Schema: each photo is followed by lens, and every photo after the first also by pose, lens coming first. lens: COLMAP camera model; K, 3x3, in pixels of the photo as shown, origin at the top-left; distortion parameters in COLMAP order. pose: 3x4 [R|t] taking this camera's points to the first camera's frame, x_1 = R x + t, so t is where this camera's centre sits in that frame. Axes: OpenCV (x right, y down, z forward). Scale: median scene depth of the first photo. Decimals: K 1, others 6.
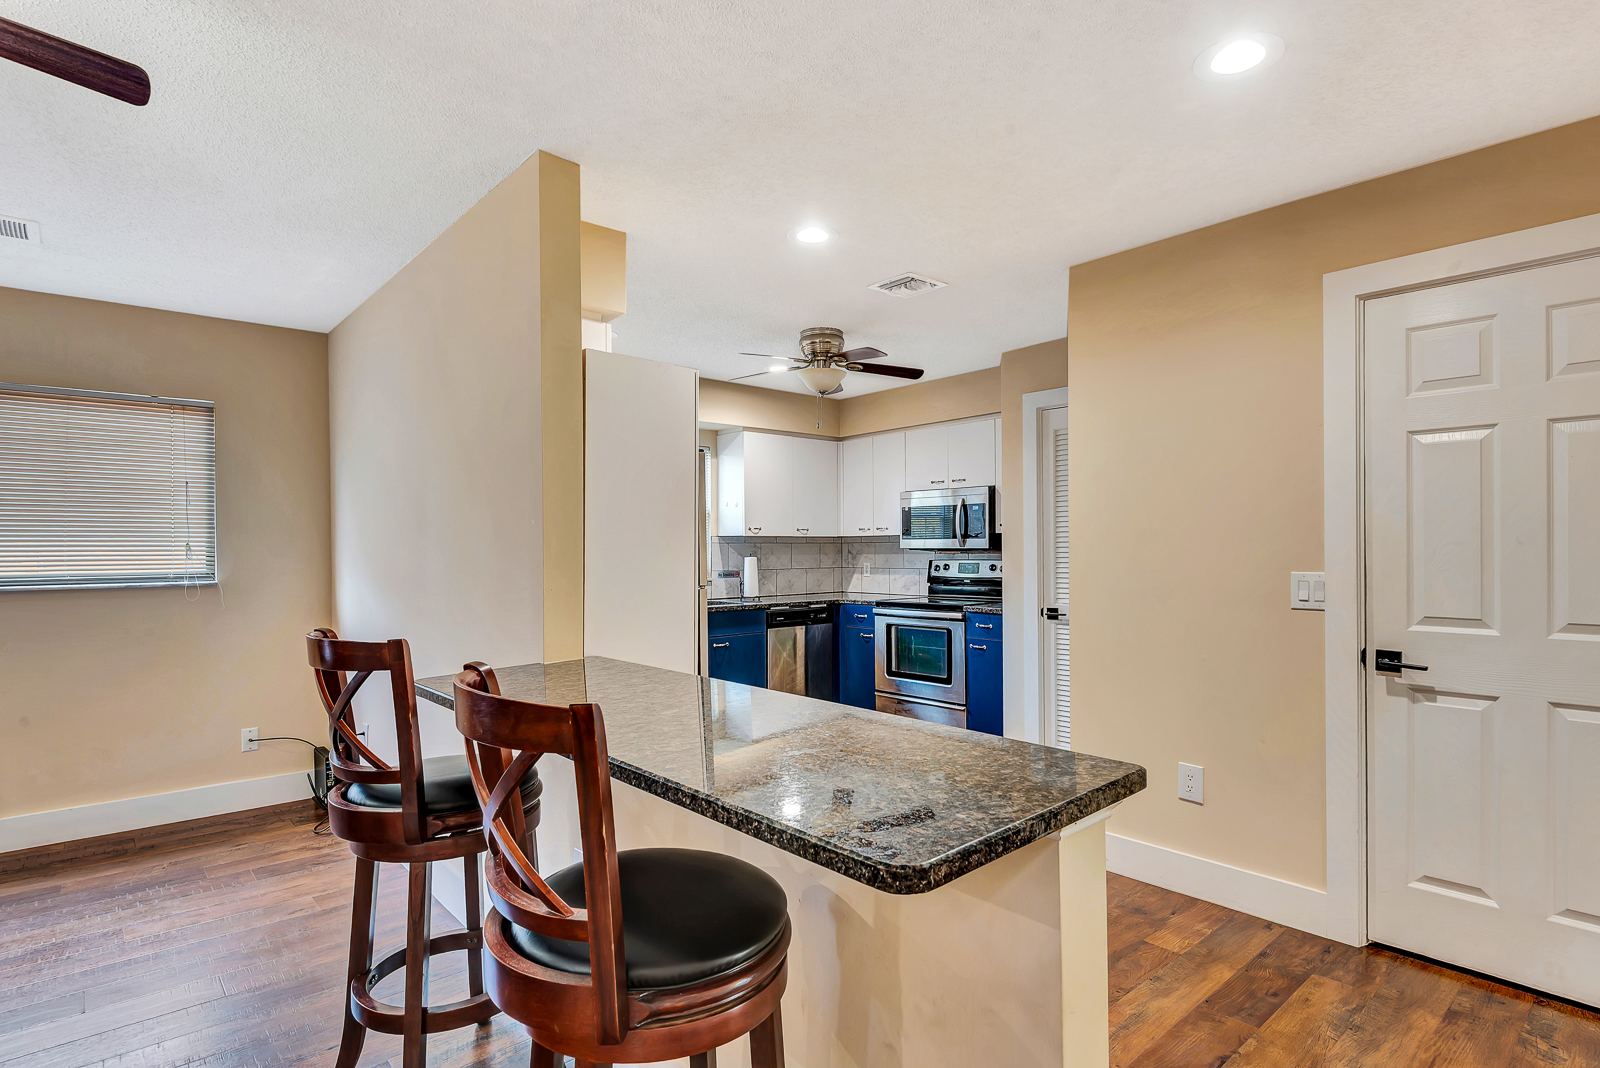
lens RADIAL K [[807.4, 0, 828.6], [0, 807.4, 549.4], [0, 0, 1]] dist [0.008210, -0.009324]
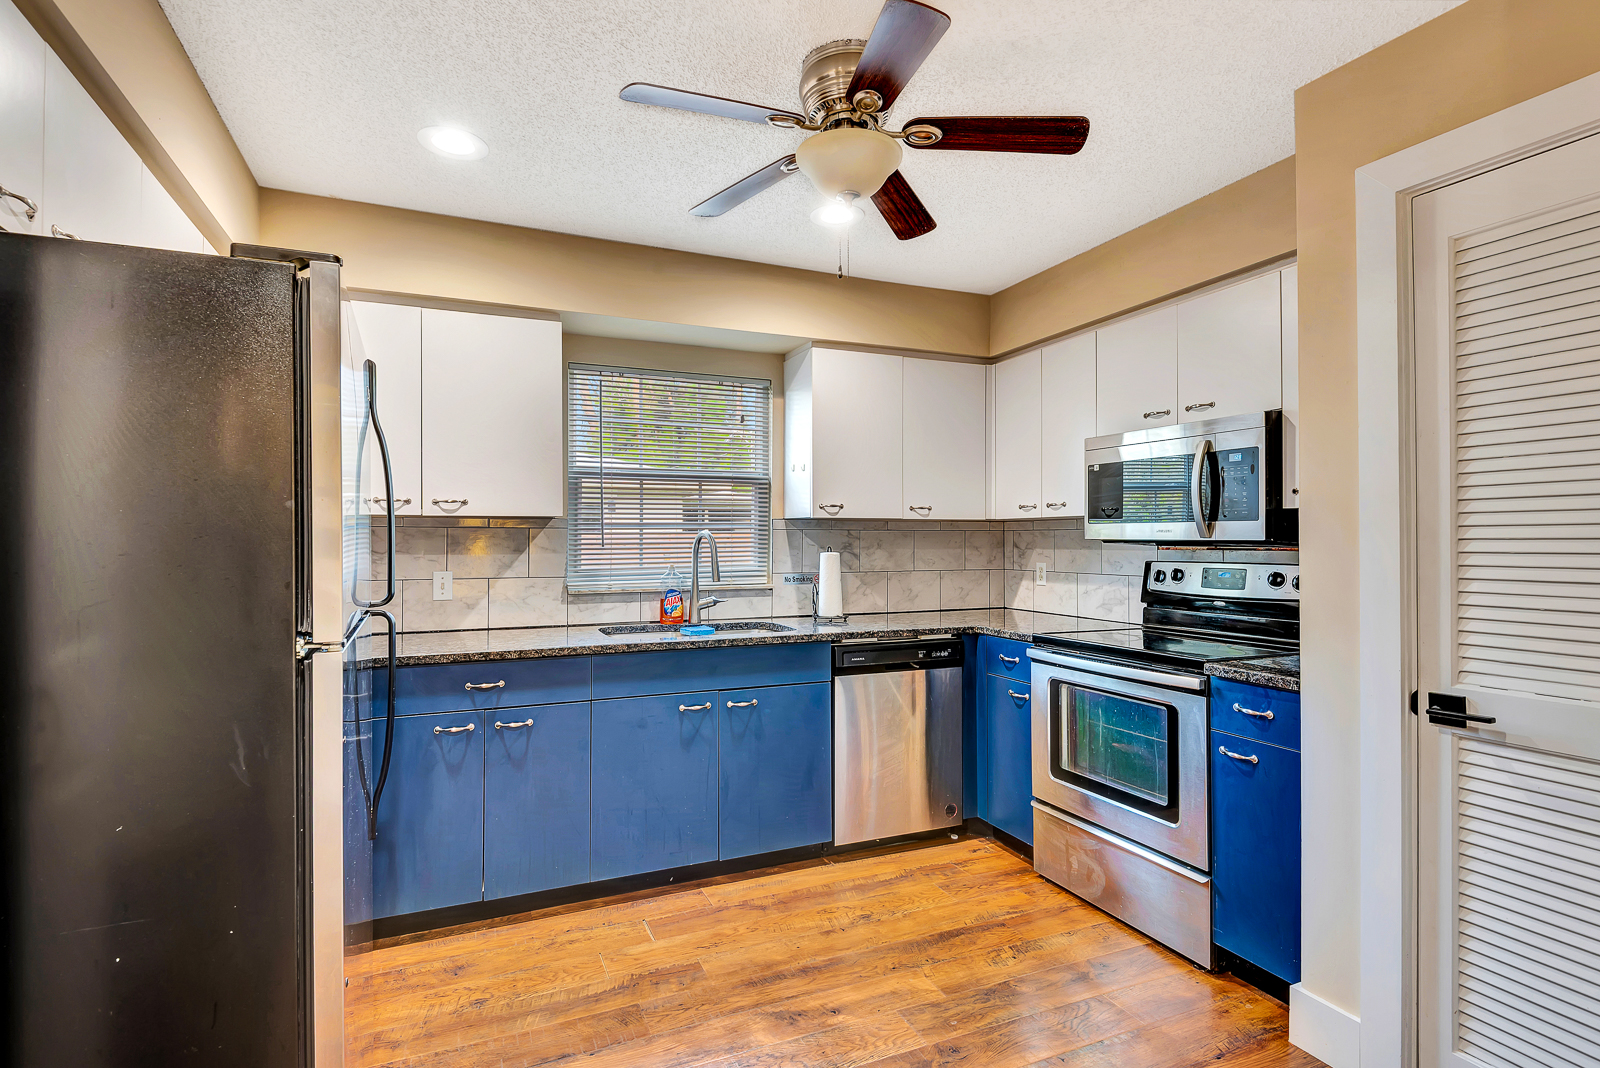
lens RADIAL K [[807.4, 0, 793.9], [0, 807.4, 533.2], [0, 0, 1]] dist [0.008210, -0.009324]
pose [[0.941134, 0.003177, -0.338018, 0.095996], [-0.005702, 0.999963, -0.006477, -0.001167], [0.337985, 0.008023, 0.941117, 0.449716]]
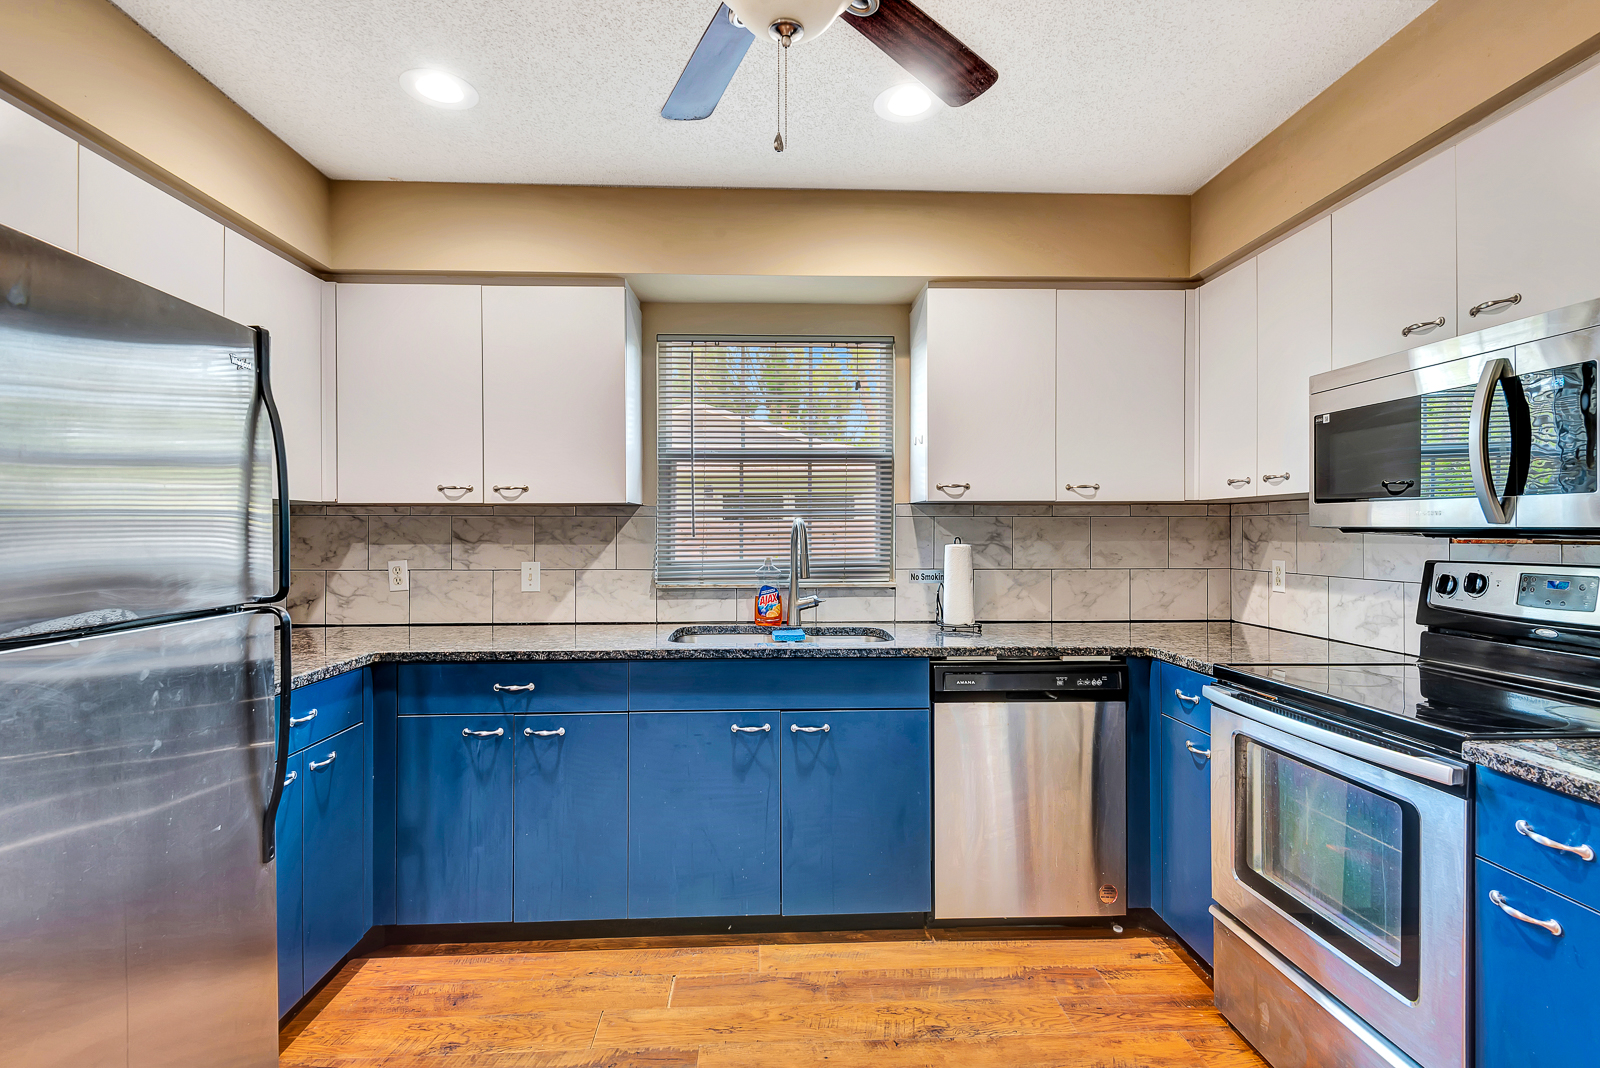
lens RADIAL K [[807.4, 0, 790.9], [0, 807.4, 529.4], [0, 0, 1]] dist [0.008210, -0.009324]
pose [[0.755397, 0.004528, -0.655252, 0.166159], [-0.003870, 0.999990, 0.002449, -0.000491], [0.655256, 0.000686, 0.755406, 0.615509]]
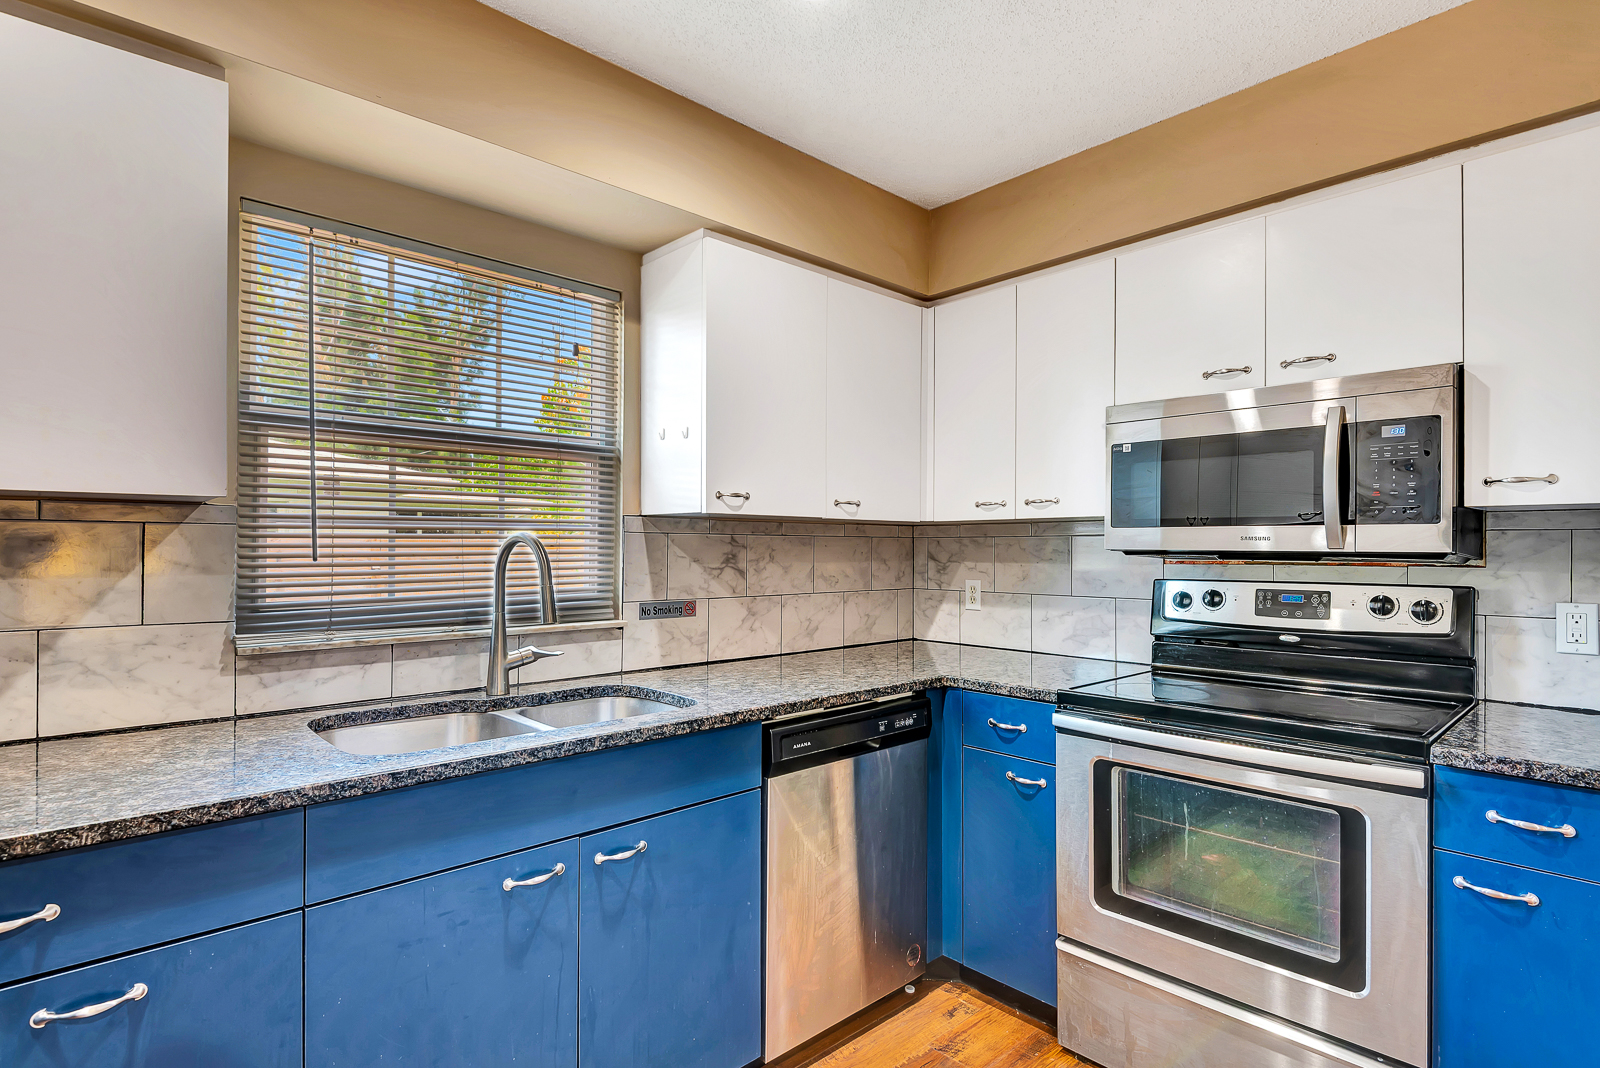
lens RADIAL K [[807.4, 0, 801.3], [0, 807.4, 547.3], [0, 0, 1]] dist [0.008210, -0.009324]
pose [[0.999949, 0.009571, 0.003340, -0.064601], [-0.009563, 0.999951, -0.002391, -0.000457], [-0.003363, 0.002359, 0.999992, 0.667232]]
